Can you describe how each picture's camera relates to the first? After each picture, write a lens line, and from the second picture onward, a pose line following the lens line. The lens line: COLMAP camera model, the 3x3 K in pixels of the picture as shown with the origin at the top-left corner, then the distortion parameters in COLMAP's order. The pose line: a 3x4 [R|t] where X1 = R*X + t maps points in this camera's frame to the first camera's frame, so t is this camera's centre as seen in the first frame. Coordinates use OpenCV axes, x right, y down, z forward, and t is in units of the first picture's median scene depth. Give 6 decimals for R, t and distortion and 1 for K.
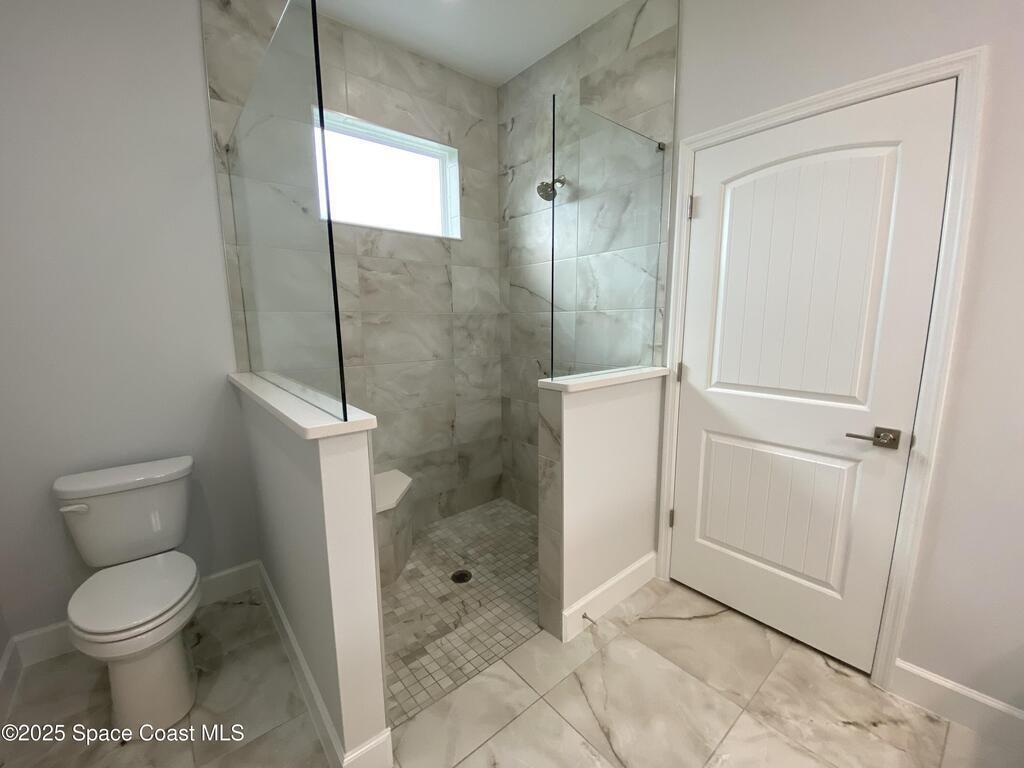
lens RADIAL K [[418.0, 0, 511.1], [0, 418.0, 386.8], [0, 0, 1]] dist [0.040454, -0.030794]
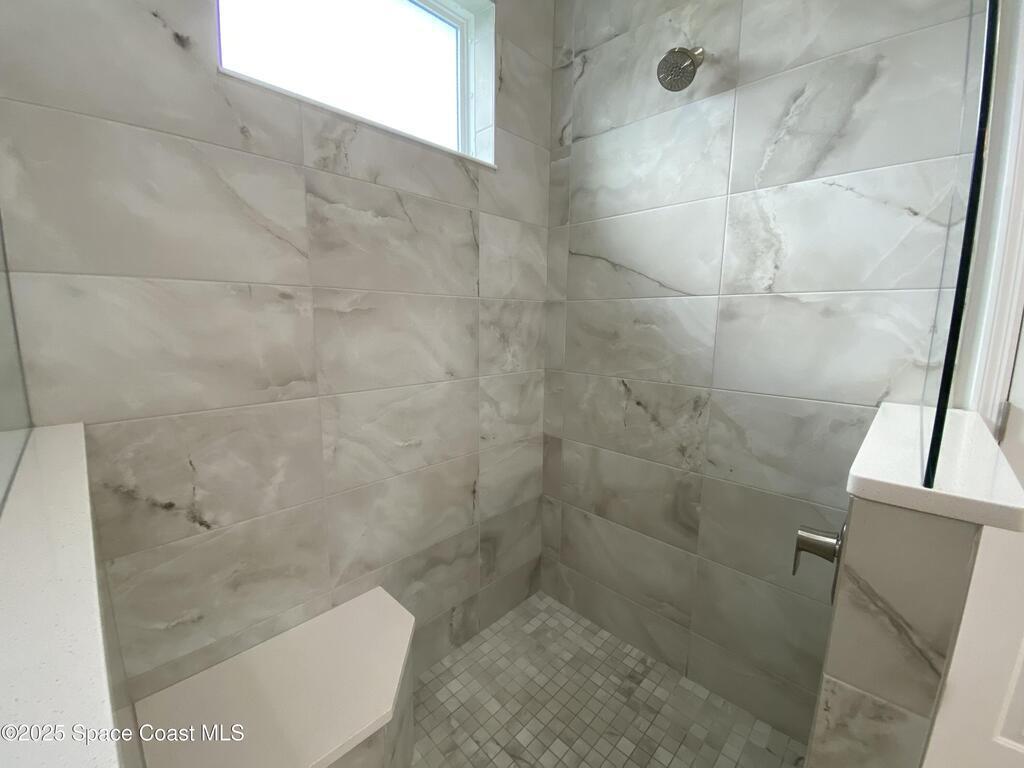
lens RADIAL K [[416.3, 0, 508.9], [0, 416.3, 384.6], [0, 0, 1]] dist [0.011782, -0.017759]
pose [[0.995161, 0.000126, 0.098260, -0.155133], [0.000332, 0.999989, -0.004647, -0.055081], [-0.098259, 0.004657, 0.995150, 0.435207]]
